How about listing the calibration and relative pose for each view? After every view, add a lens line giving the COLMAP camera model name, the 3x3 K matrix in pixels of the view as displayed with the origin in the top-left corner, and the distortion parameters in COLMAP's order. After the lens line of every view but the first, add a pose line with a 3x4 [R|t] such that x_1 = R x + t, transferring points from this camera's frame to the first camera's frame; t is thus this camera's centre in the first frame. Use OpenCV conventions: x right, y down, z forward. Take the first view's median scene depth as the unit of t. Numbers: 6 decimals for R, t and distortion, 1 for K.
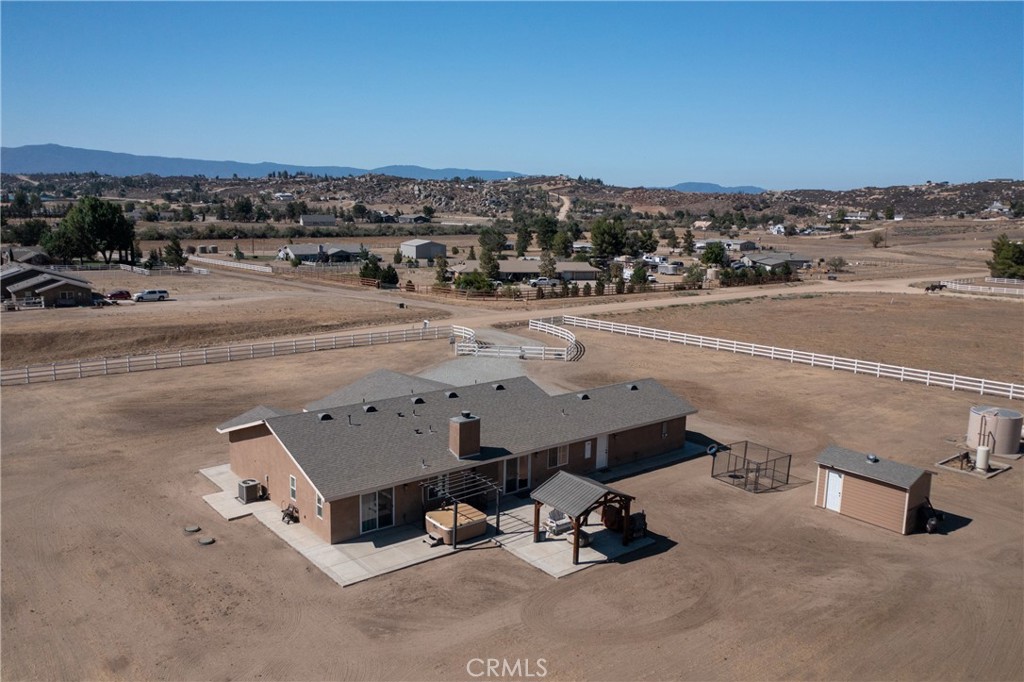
lens RADIAL K [[810.5, 0, 512.0], [0, 810.5, 341.0], [0, 0, 1]] dist [-0.013794, 0.001252]
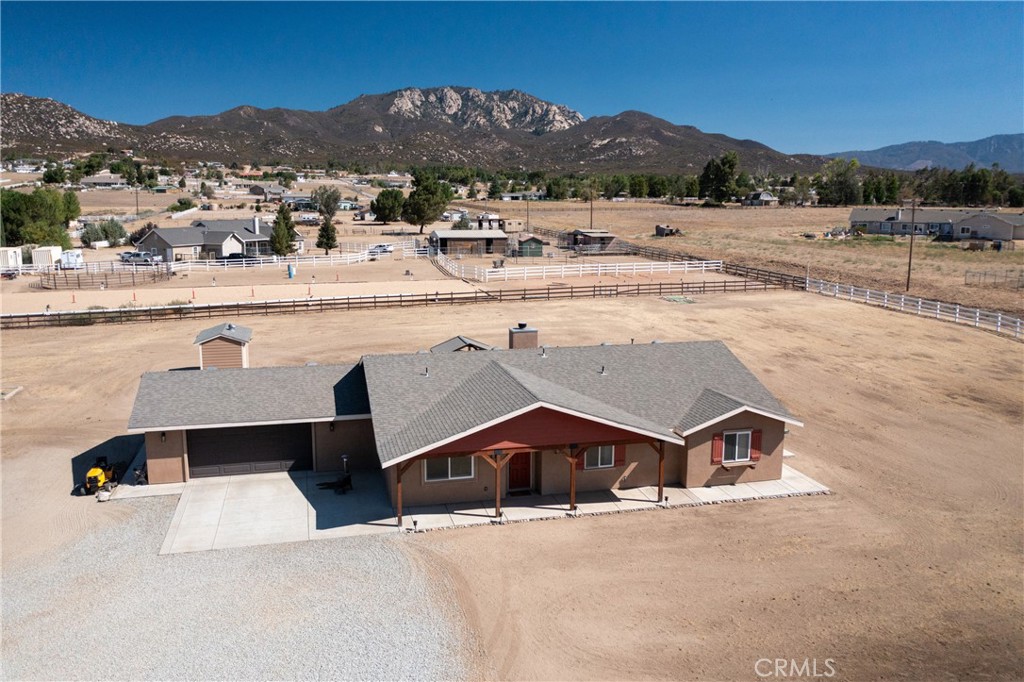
lens RADIAL K [[810.5, 0, 512.0], [0, 810.5, 341.0], [0, 0, 1]] dist [-0.013794, 0.001252]
pose [[-0.908996, -0.095972, 0.405606, -0.396854], [0.051640, 0.939701, 0.338077, -0.204379], [-0.413594, 0.328256, -0.849228, 1.615717]]
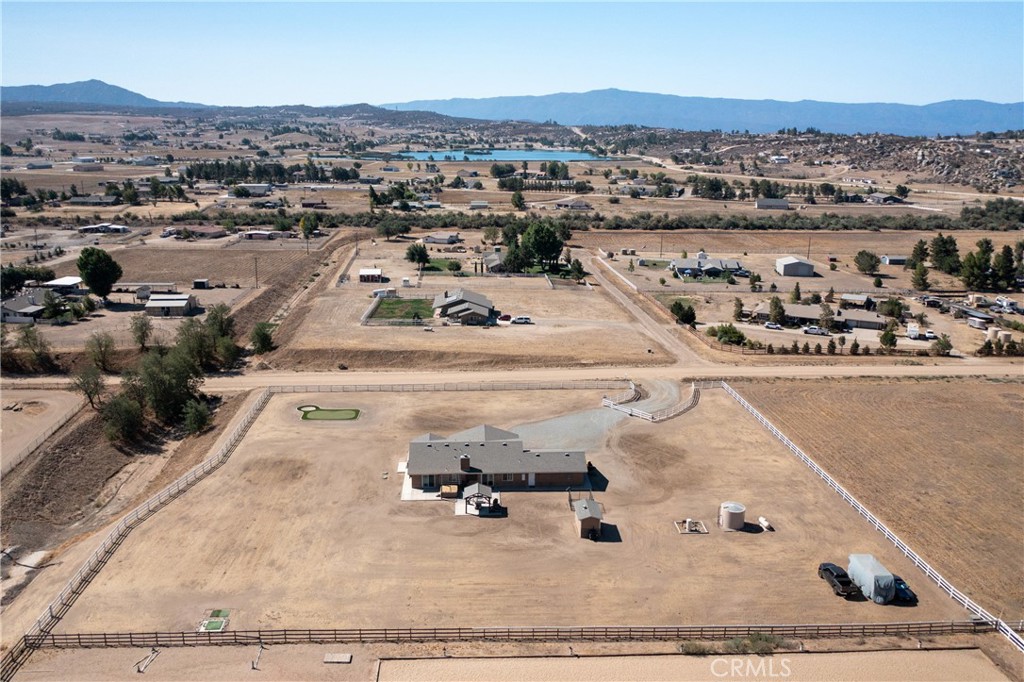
lens RADIAL K [[810.5, 0, 512.0], [0, 810.5, 341.0], [0, 0, 1]] dist [-0.013794, 0.001252]
pose [[0.810090, 0.139732, -0.569412, 1.409506], [-0.097671, 0.989777, 0.103934, -0.532541], [0.578113, -0.028581, 0.815456, -1.044695]]
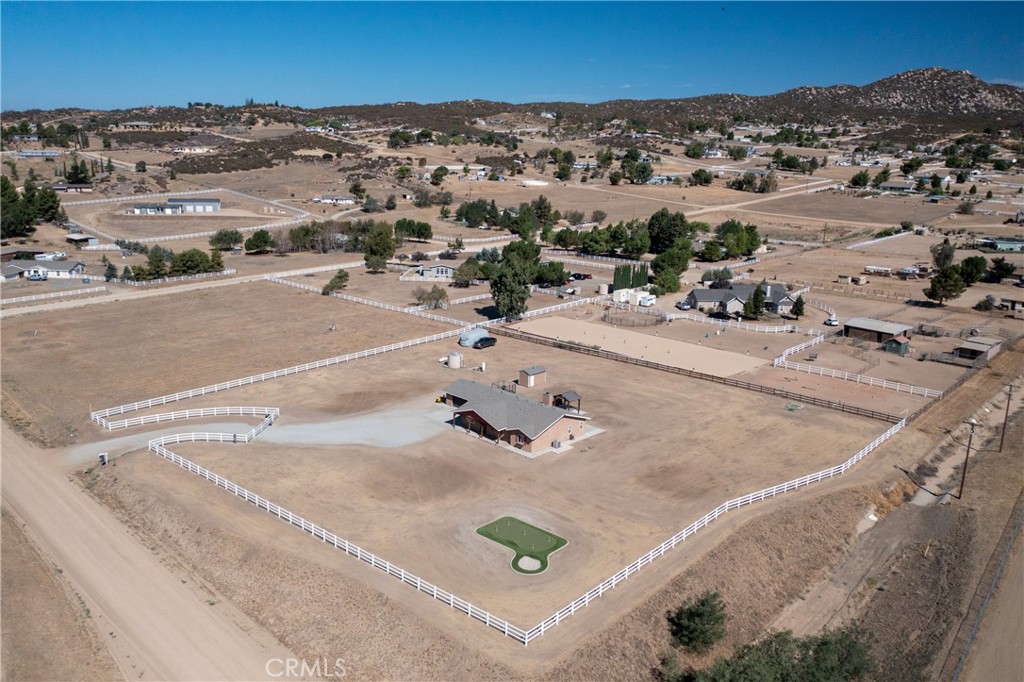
lens RADIAL K [[810.5, 0, 512.0], [0, 810.5, 341.0], [0, 0, 1]] dist [-0.013794, 0.001252]
pose [[-0.113230, -0.260413, 0.958835, -2.612827], [0.148912, 0.949693, 0.275515, -0.860101], [-0.982346, 0.173978, -0.068755, 1.134931]]
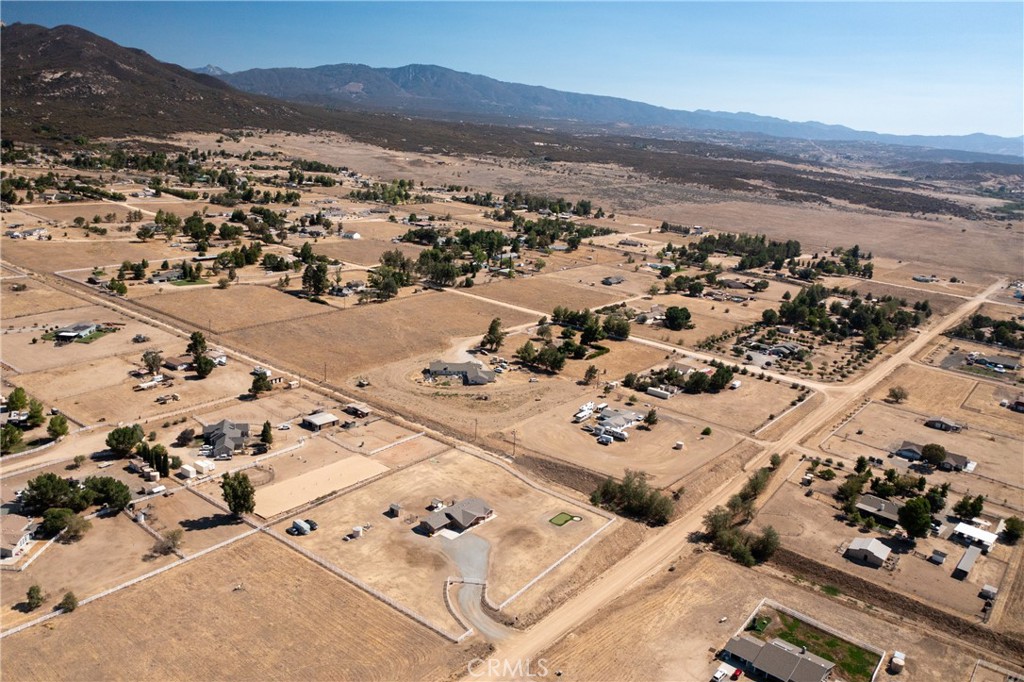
lens RADIAL K [[810.5, 0, 512.0], [0, 810.5, 341.0], [0, 0, 1]] dist [-0.013794, 0.001252]
pose [[-0.972204, -0.025889, -0.232701, 0.990626], [-0.123065, 0.902011, 0.413802, -3.634464], [0.199186, 0.430937, -0.880124, 5.877431]]
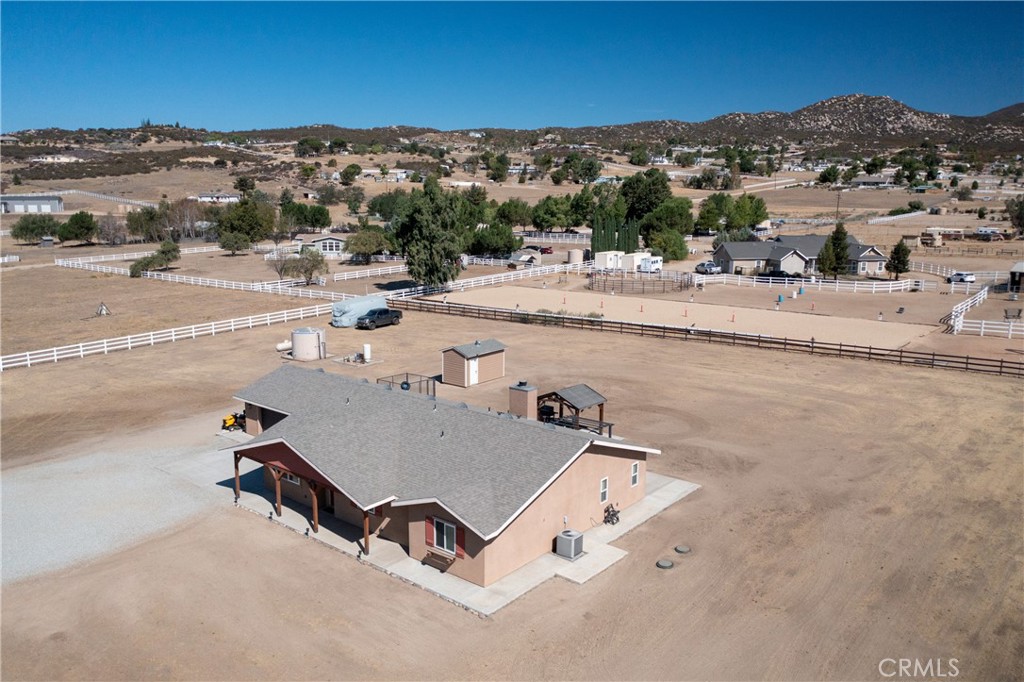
lens RADIAL K [[810.5, 0, 512.0], [0, 810.5, 341.0], [0, 0, 1]] dist [-0.013794, 0.001252]
pose [[-0.198264, -0.204929, 0.958486, -0.941839], [0.164083, 0.957159, 0.238586, -0.197164], [-0.966317, 0.204575, -0.156145, 1.007868]]
